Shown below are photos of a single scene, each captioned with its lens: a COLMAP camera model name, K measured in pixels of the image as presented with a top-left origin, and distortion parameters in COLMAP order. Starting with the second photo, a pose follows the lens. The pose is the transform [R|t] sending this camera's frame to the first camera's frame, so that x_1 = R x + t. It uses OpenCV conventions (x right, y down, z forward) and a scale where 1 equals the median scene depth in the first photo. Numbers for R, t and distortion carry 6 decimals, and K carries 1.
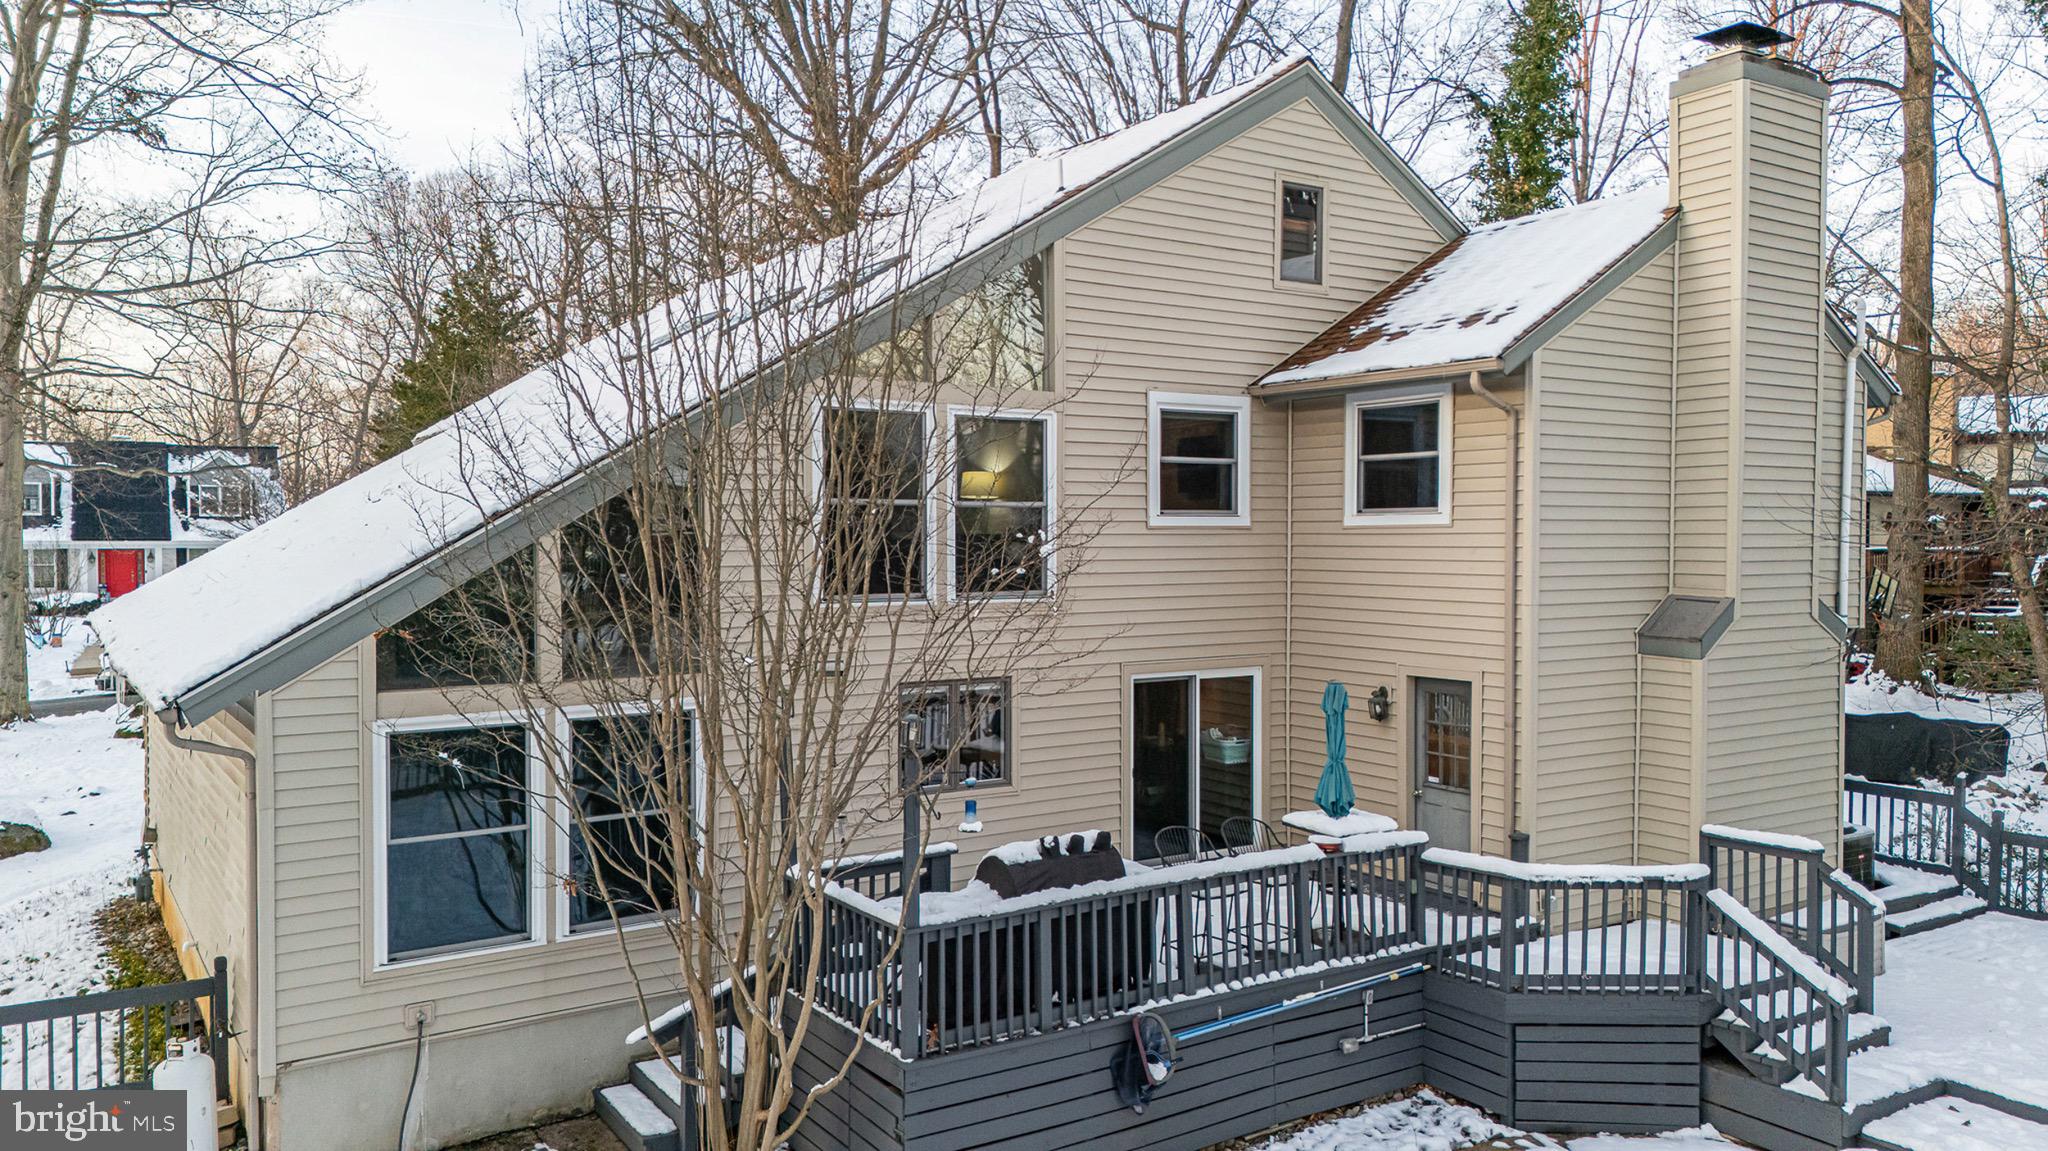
lens RADIAL K [[1497.0, 0, 1024.0], [0, 1497.0, 575.5], [0, 0, 1]] dist [0.089793, -0.081813]
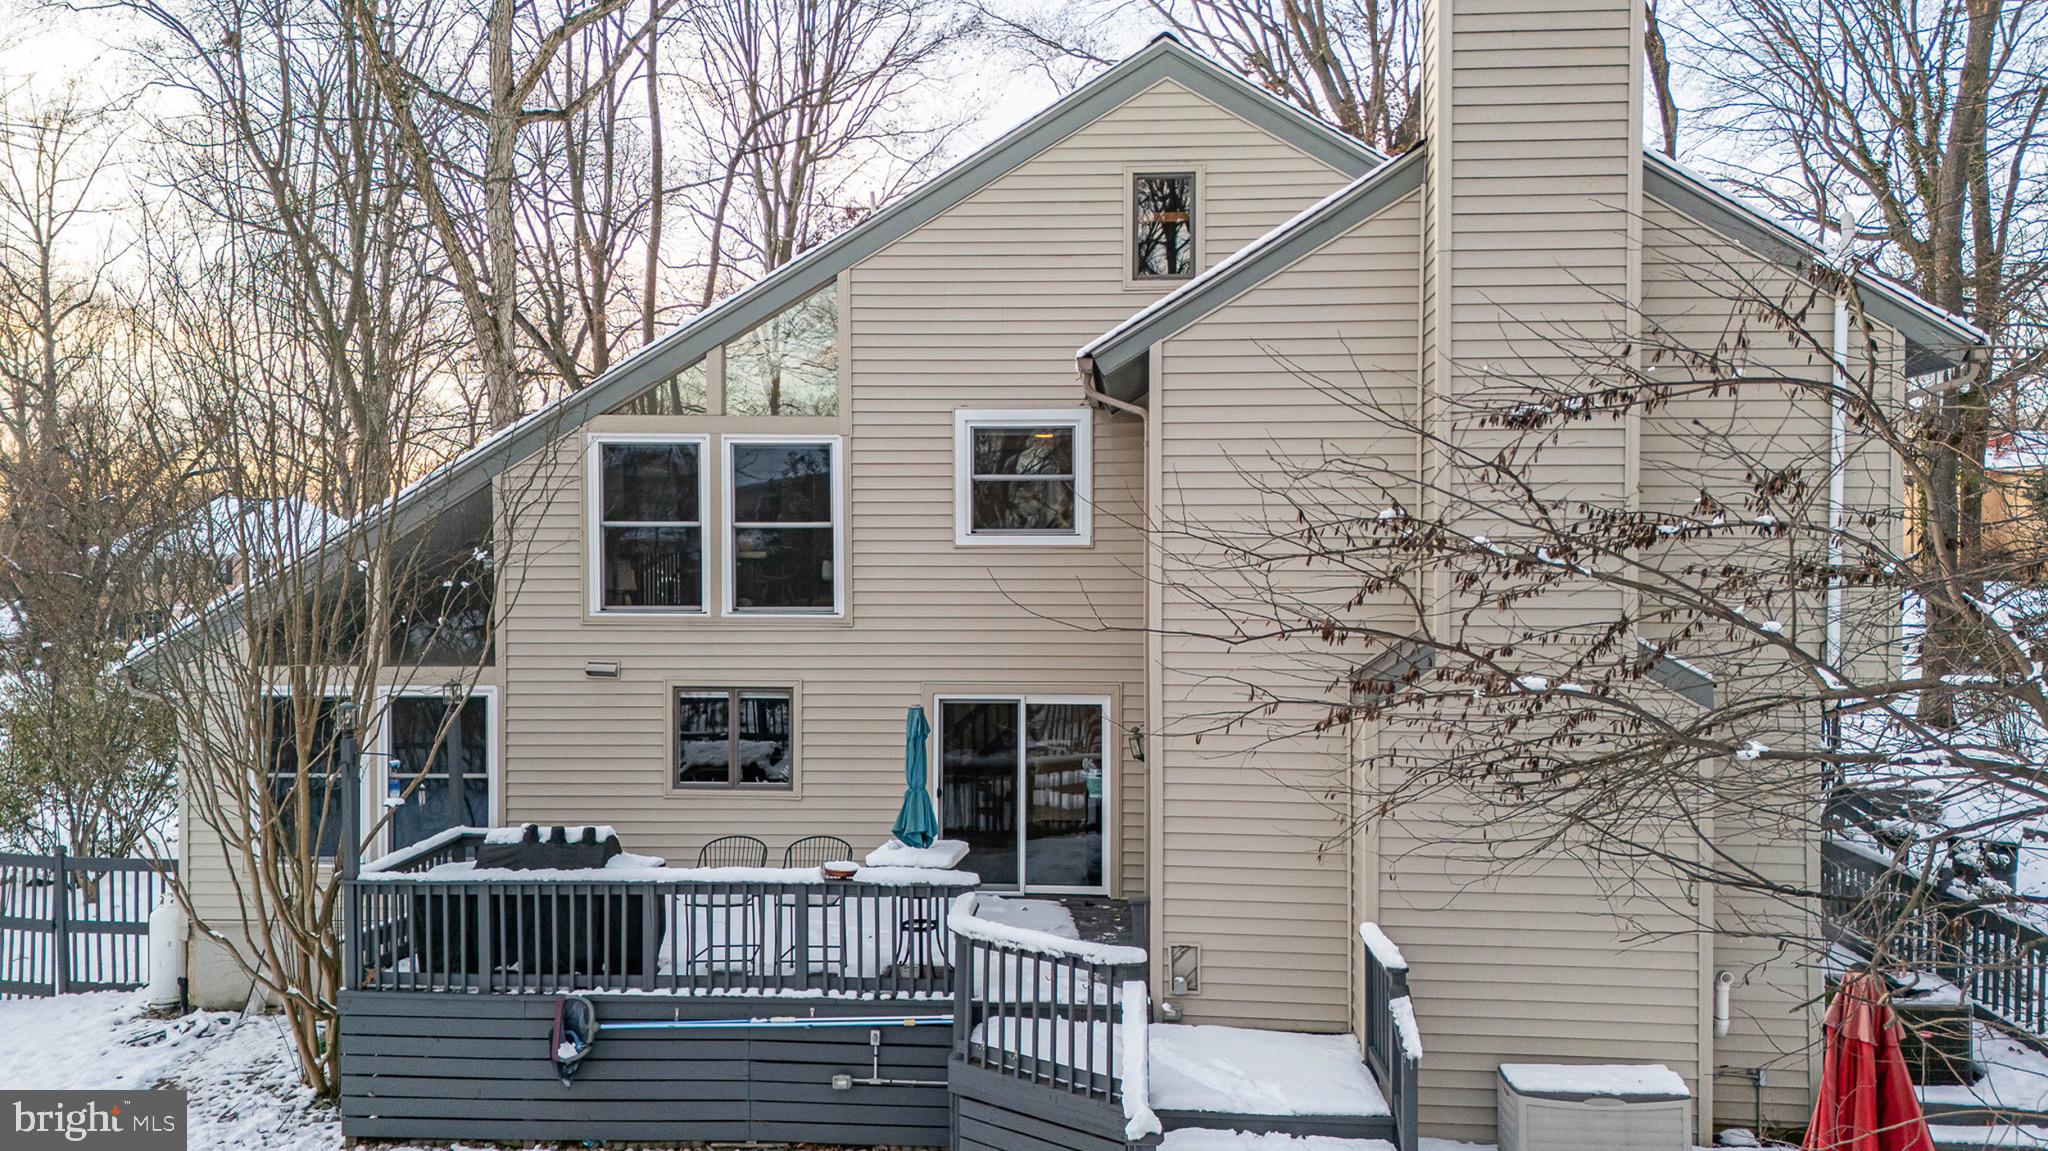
lens RADIAL K [[1497.0, 0, 1024.0], [0, 1497.0, 575.5], [0, 0, 1]] dist [0.089793, -0.081813]
pose [[0.787619, 0.017125, -0.615924, 0.797896], [-0.019490, 0.999806, 0.002874, -0.018201], [0.615854, 0.009741, 0.787800, 0.266006]]
